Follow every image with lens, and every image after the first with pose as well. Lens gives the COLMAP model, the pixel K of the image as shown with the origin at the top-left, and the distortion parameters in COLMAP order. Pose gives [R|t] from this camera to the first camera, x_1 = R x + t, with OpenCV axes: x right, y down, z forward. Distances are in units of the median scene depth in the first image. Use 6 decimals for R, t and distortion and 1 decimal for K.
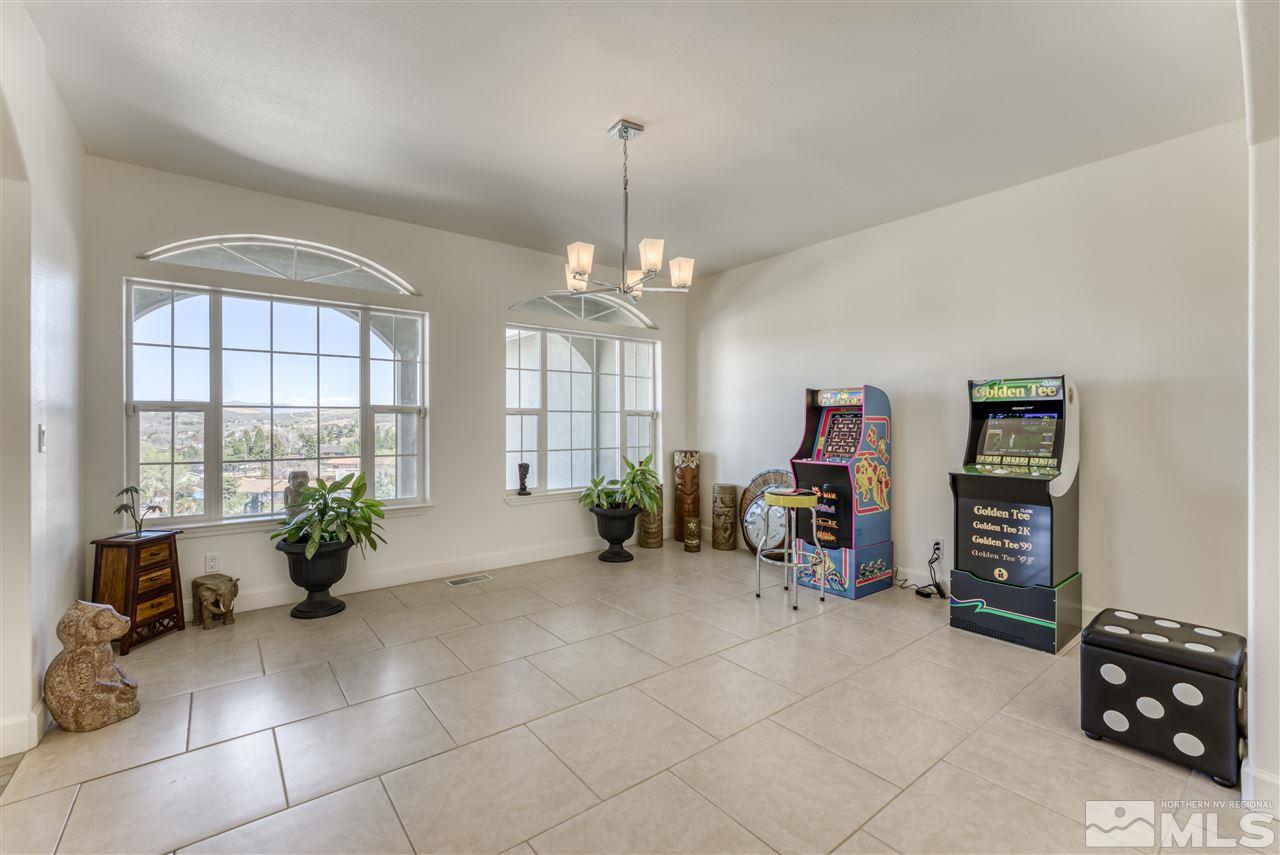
lens RADIAL K [[545.0, 0, 612.0], [0, 545.0, 425.0], [0, 0, 1]] dist [-0.001576, 0.001833]
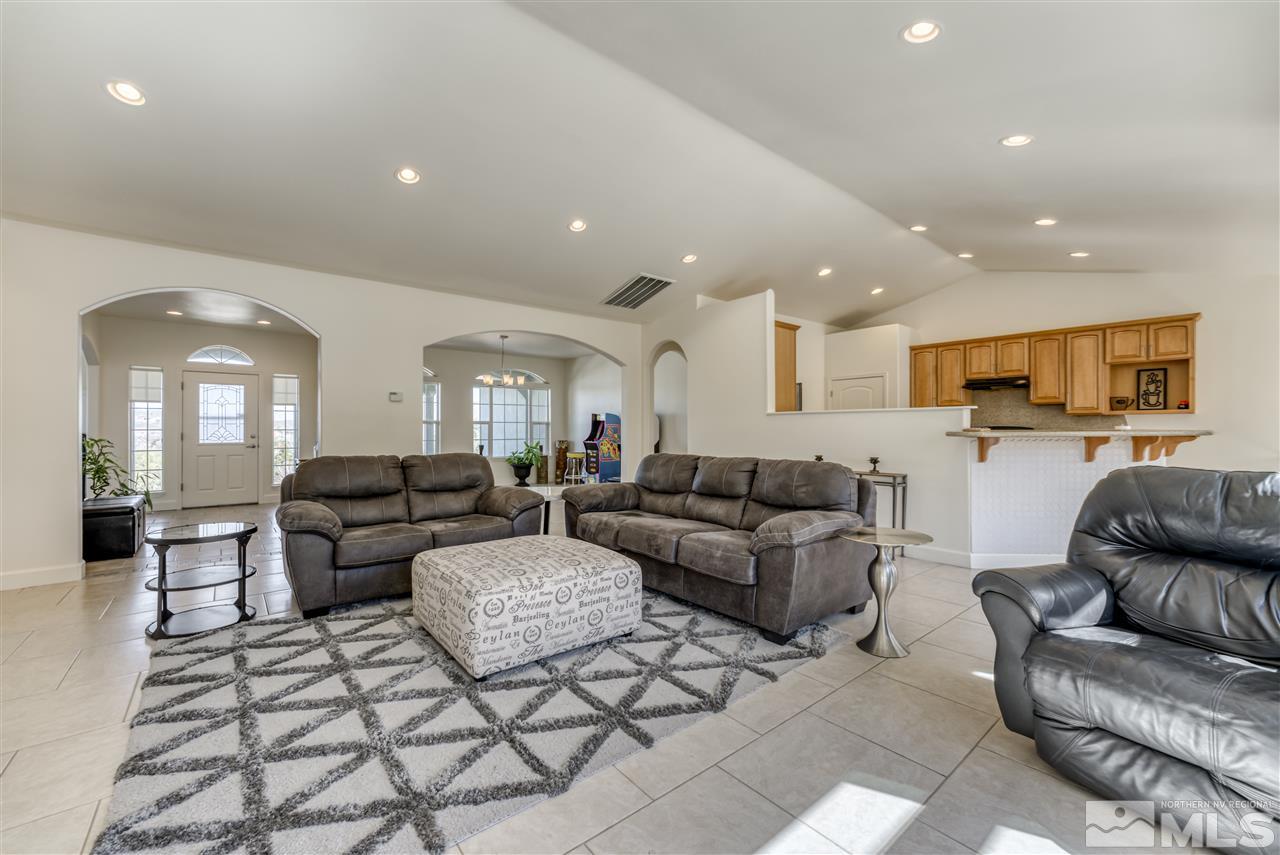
lens RADIAL K [[517.6, 0, 631.2], [0, 517.6, 426.4], [0, 0, 1]] dist [-0.007042, 0.001295]
pose [[0.999182, -0.002358, 0.040371, 0.382992], [0.002644, 0.999972, -0.007014, 0.008976], [-0.040353, 0.007115, 0.999160, -1.219773]]
